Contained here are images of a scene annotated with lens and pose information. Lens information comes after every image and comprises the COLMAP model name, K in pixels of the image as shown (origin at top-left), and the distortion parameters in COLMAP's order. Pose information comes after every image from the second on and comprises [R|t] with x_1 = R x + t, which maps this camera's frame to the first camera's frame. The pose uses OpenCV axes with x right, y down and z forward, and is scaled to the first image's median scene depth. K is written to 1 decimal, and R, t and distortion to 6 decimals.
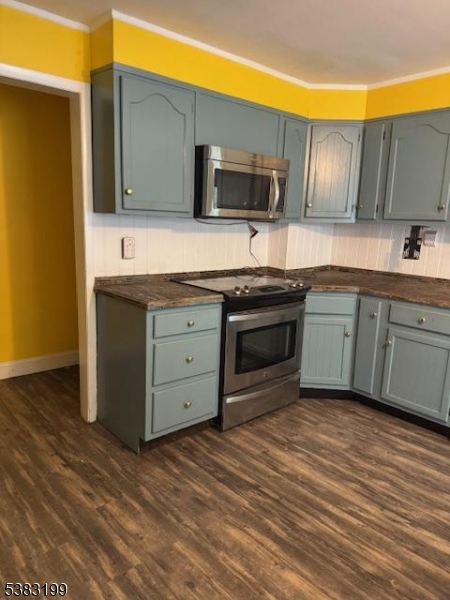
lens RADIAL K [[420.7, 0, 229.9], [0, 420.7, 305.4], [0, 0, 1]] dist [0.047013, -0.063005]
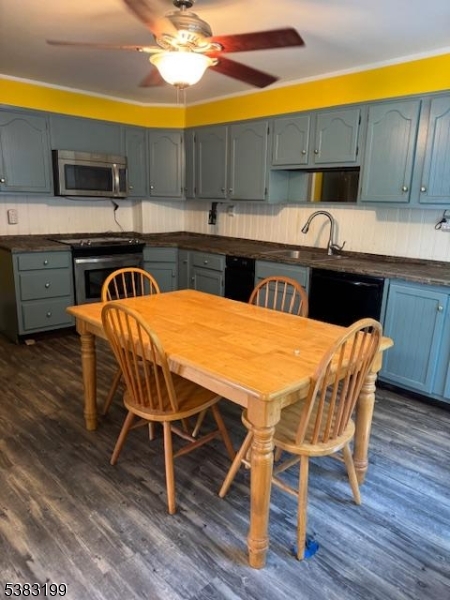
lens RADIAL K [[420.7, 0, 228.9], [0, 420.7, 307.6], [0, 0, 1]] dist [0.047013, -0.063005]
pose [[0.998888, -0.016735, 0.044084, 0.481203], [0.014336, 0.998429, 0.054175, 0.123159], [-0.044921, -0.053482, 0.997558, -0.595752]]
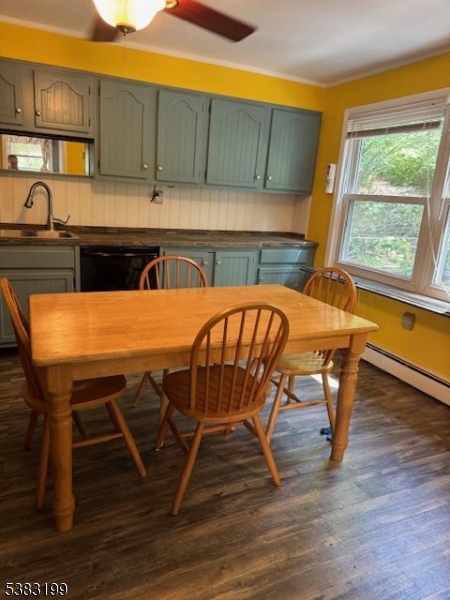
lens RADIAL K [[420.7, 0, 223.7], [0, 420.7, 298.9], [0, 0, 1]] dist [0.047013, -0.063005]
pose [[0.293763, -0.246945, 0.923429, -0.219395], [0.124810, 0.967692, 0.219076, 0.009638], [-0.947695, 0.050897, 0.315093, -0.073009]]
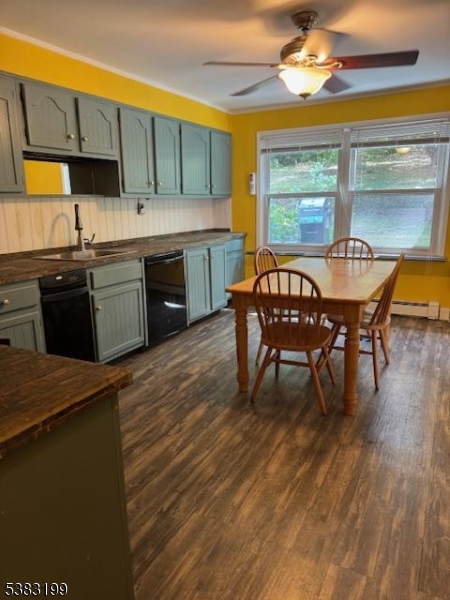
lens RADIAL K [[420.7, 0, 221.9], [0, 420.7, 302.1], [0, 0, 1]] dist [0.047013, -0.063005]
pose [[-0.335638, -0.247794, 0.908815, -0.530642], [0.185771, 0.928422, 0.321748, -0.174462], [-0.923491, 0.276822, -0.265581, 0.831930]]
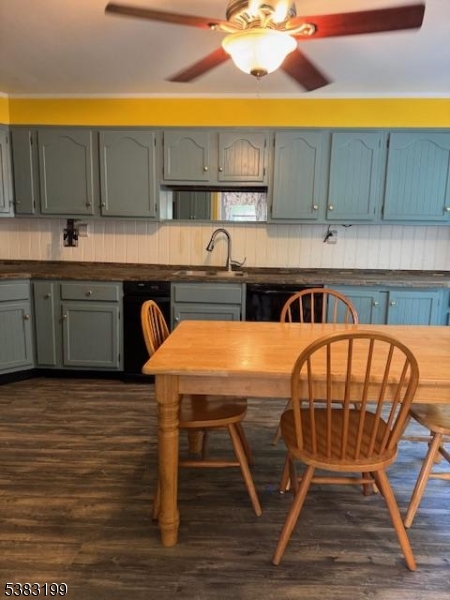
lens RADIAL K [[420.7, 0, 225.8], [0, 420.7, 297.8], [0, 0, 1]] dist [0.047013, -0.063005]
pose [[0.708554, -0.122349, 0.694969, -0.133483], [0.141927, 0.989438, 0.029489, 0.071187], [-0.691236, 0.077741, 0.718435, -0.184521]]
